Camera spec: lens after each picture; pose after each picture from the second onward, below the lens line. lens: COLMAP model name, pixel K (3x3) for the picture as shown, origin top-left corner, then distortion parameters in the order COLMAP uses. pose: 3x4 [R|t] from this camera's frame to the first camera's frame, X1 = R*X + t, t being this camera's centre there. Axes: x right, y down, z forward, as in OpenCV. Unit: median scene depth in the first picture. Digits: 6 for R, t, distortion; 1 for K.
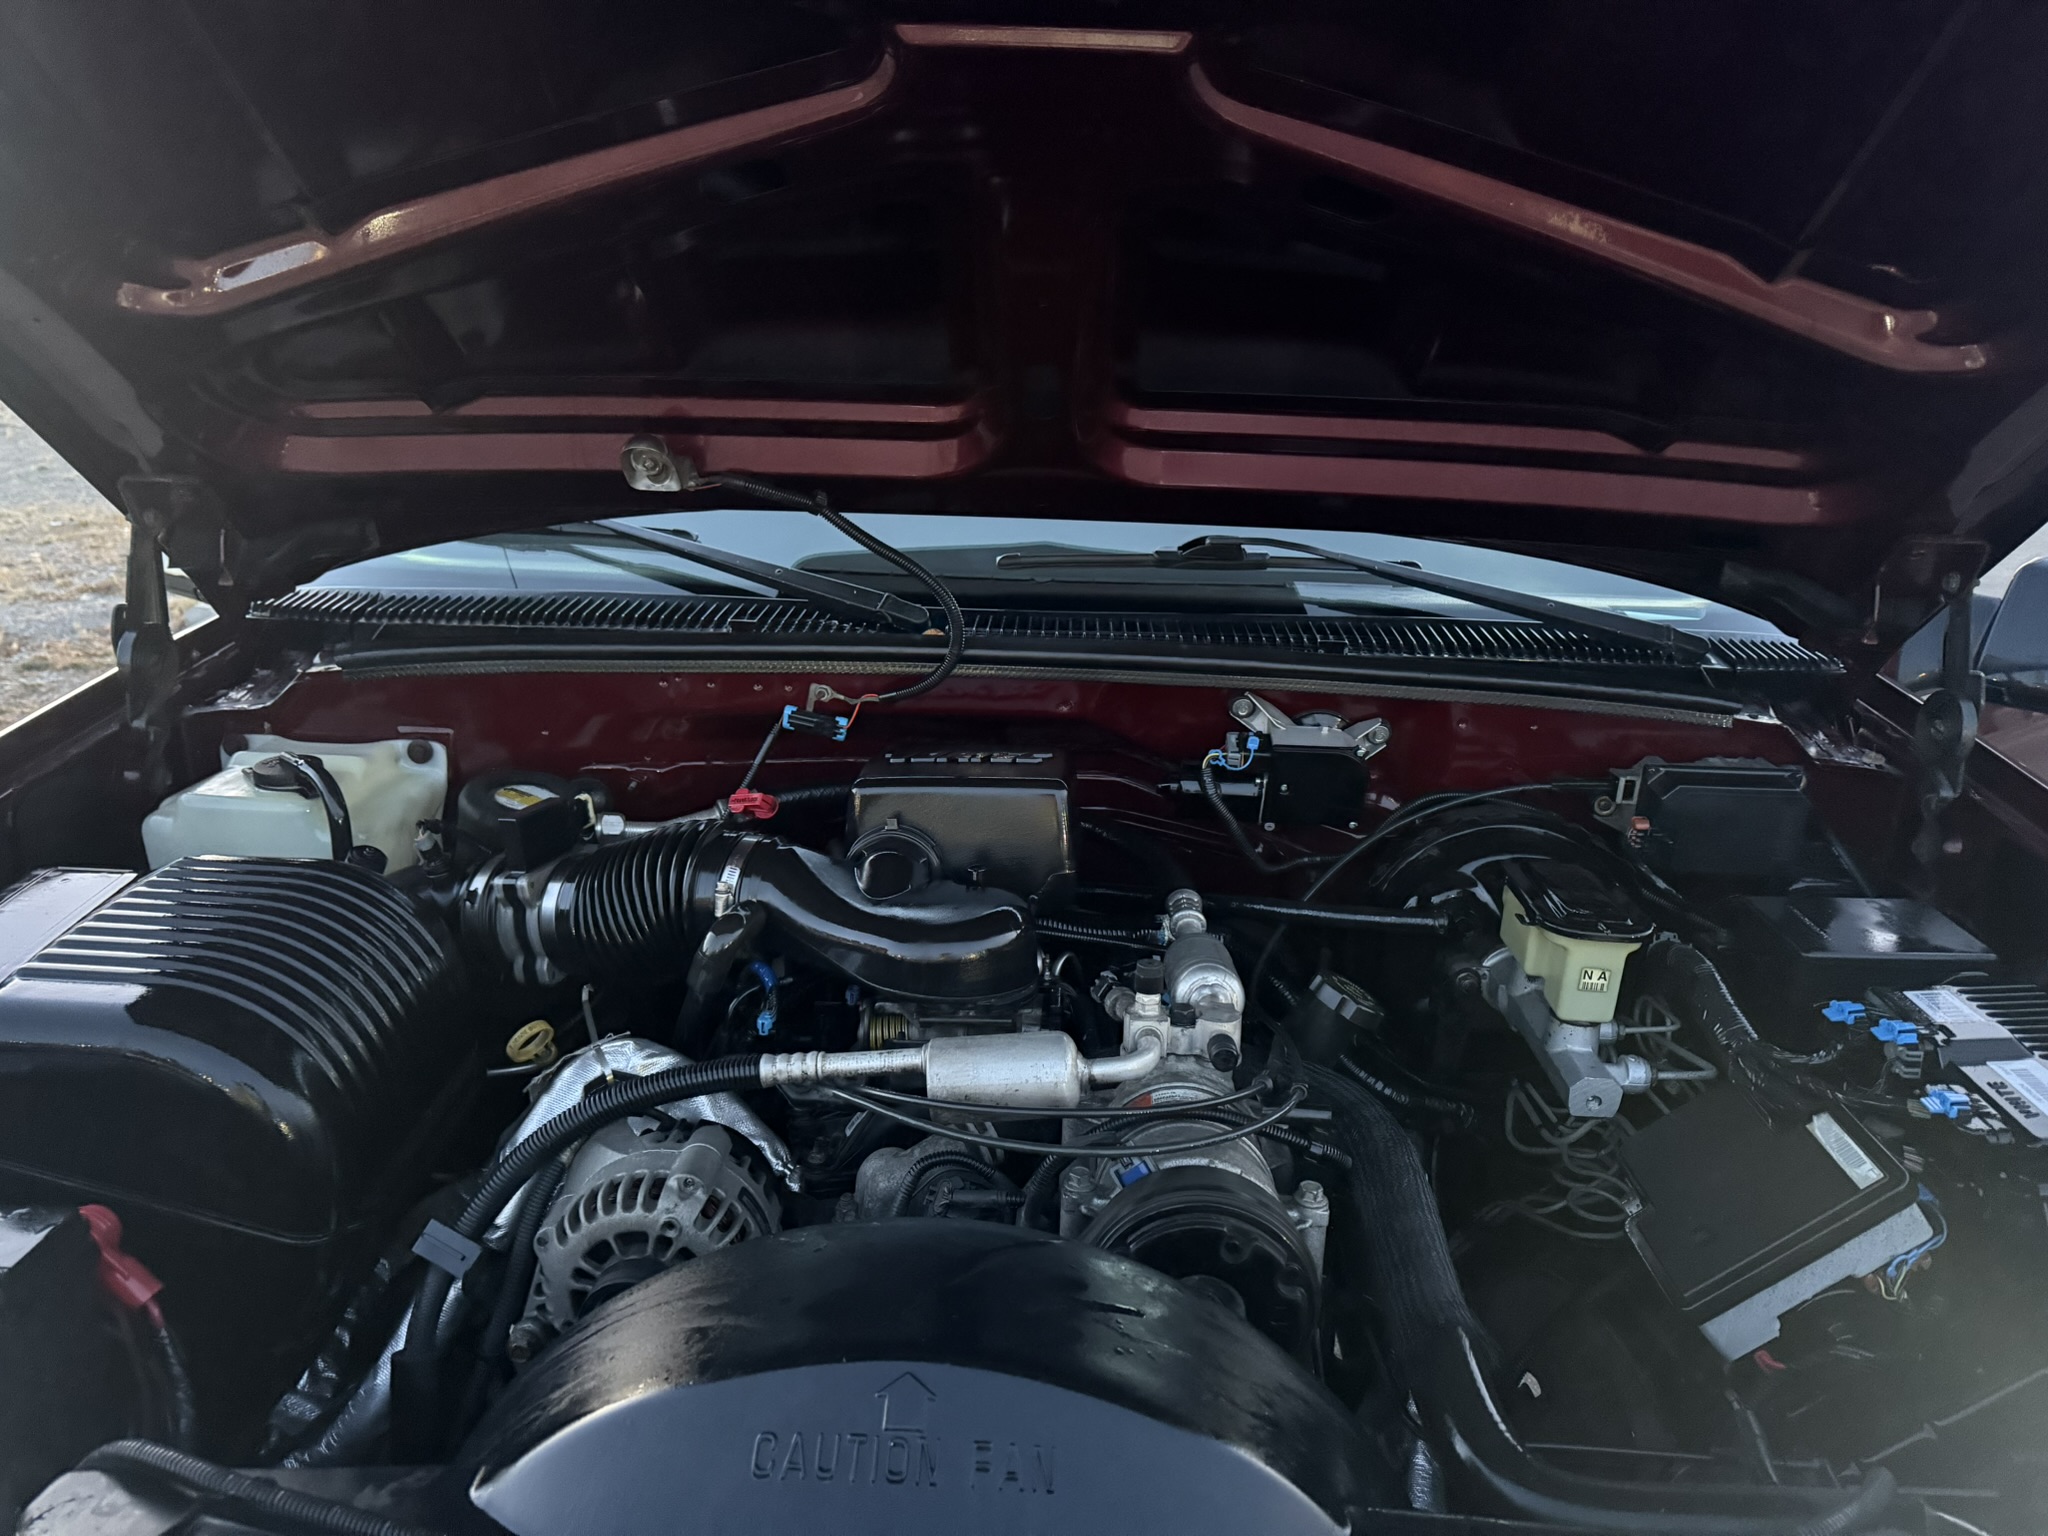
lens RADIAL K [[1498.7, 0, 1024.0], [0, 1498.7, 768.0], [0, 0, 1]] dist [-0.004405, 0.004608]
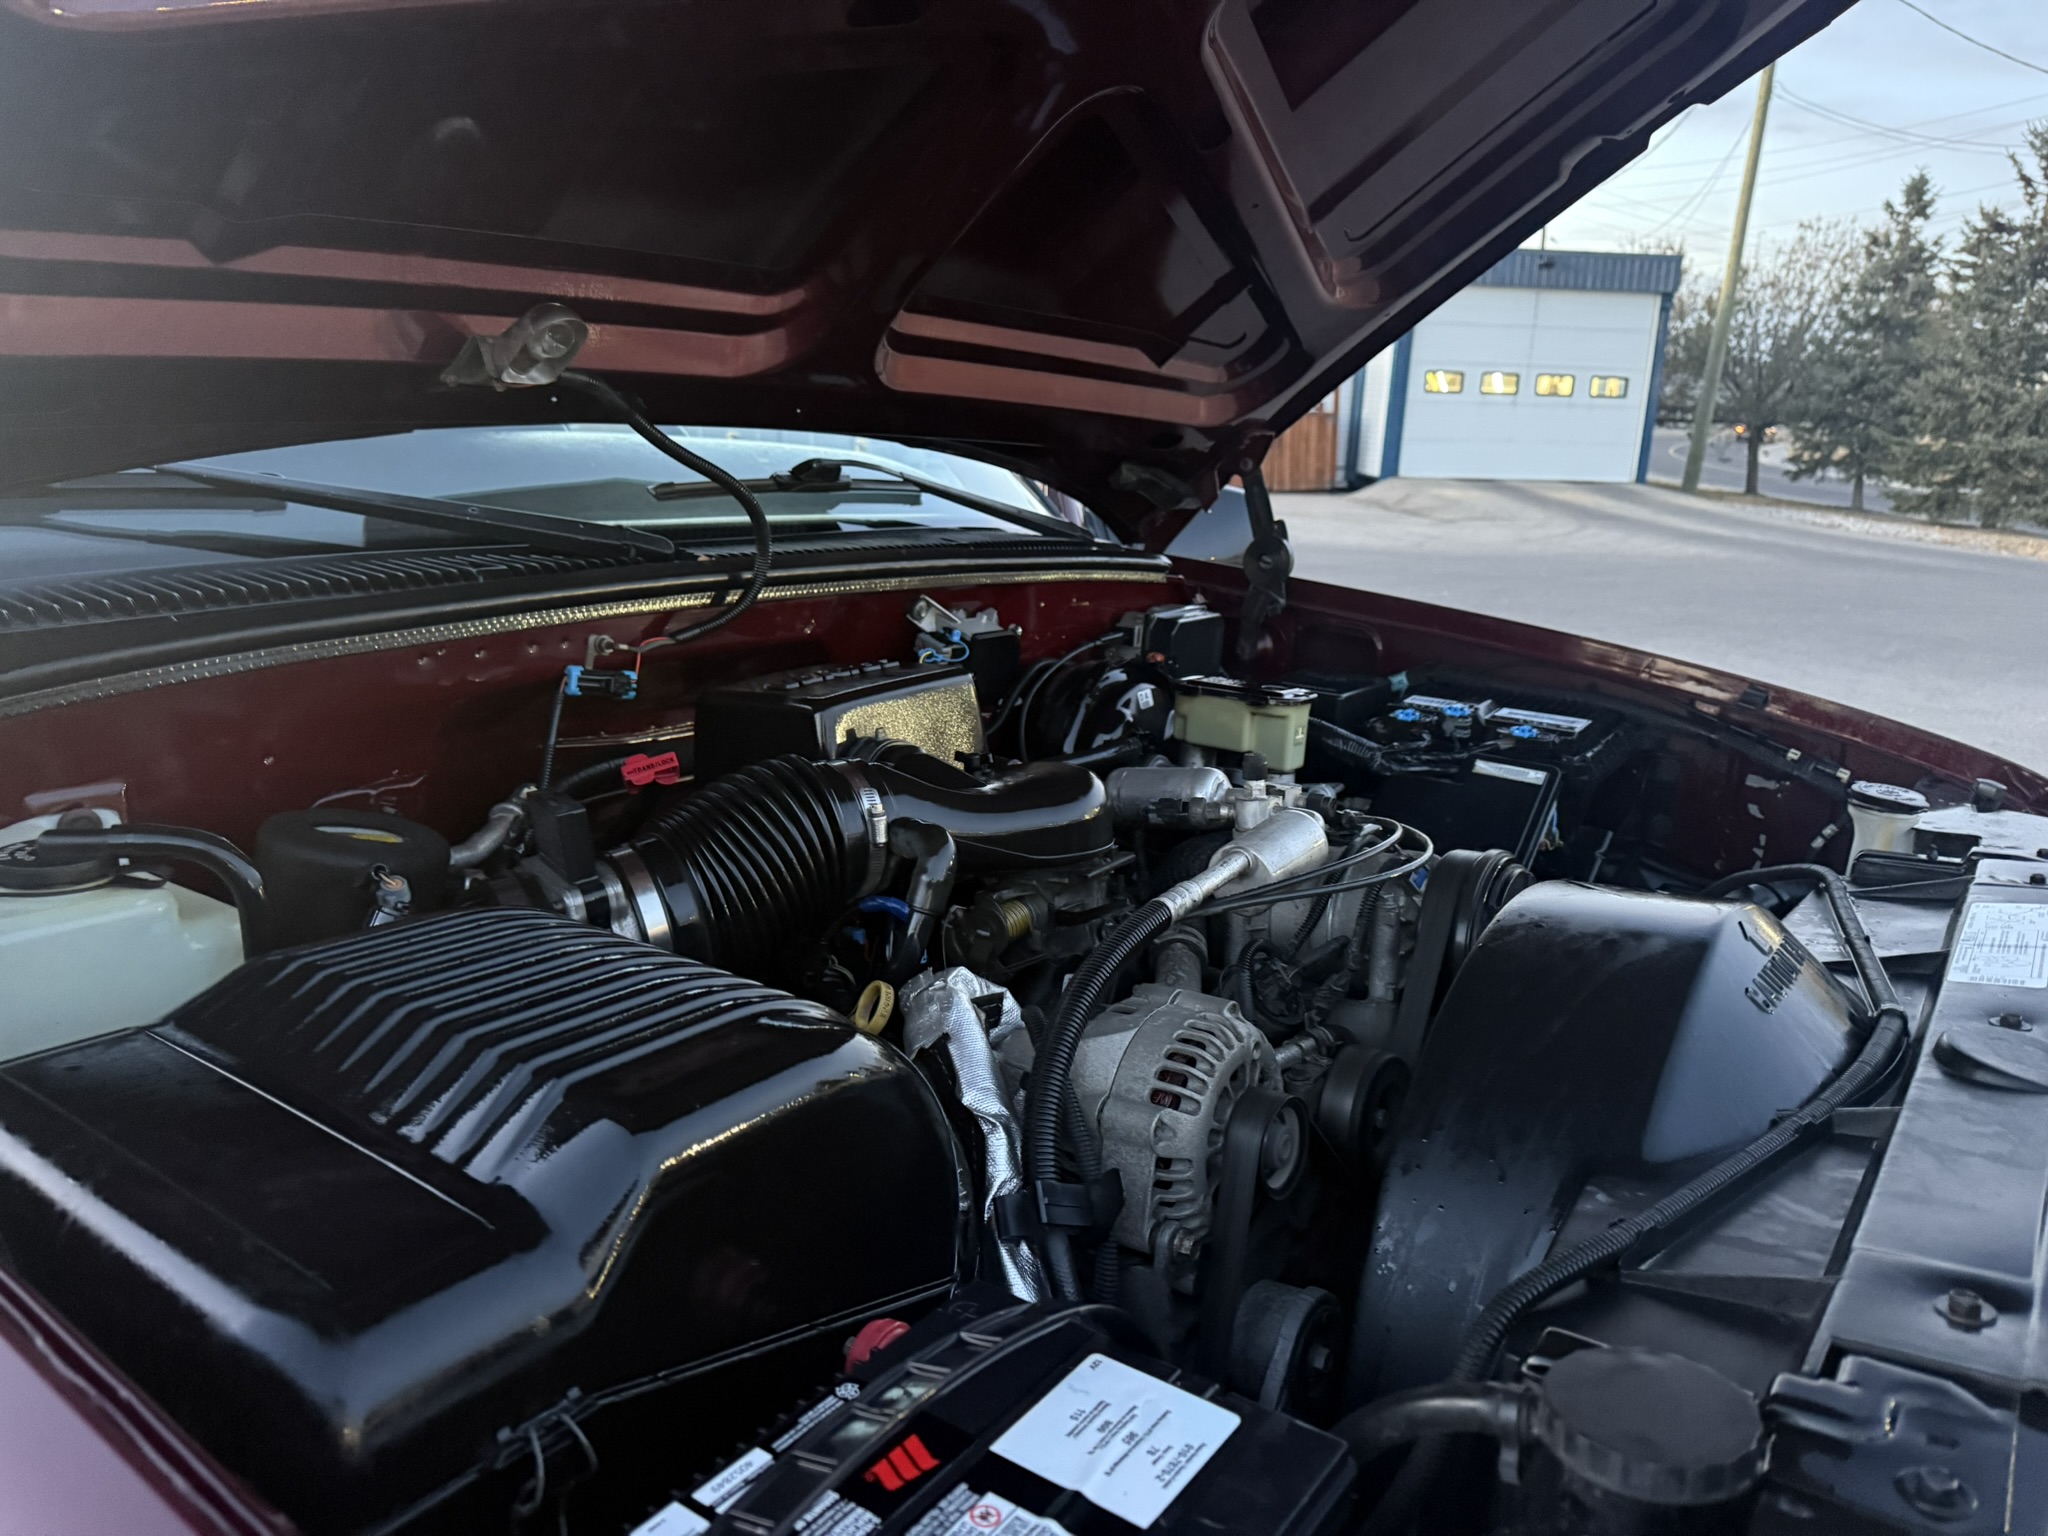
lens RADIAL K [[1498.7, 0, 1024.0], [0, 1498.7, 768.0], [0, 0, 1]] dist [-0.004405, 0.004608]
pose [[0.545126, -0.188114, 0.816977, -0.731499], [0.223914, 0.971769, 0.074350, 0.007208], [-0.807899, 0.142403, 0.571858, 0.350245]]
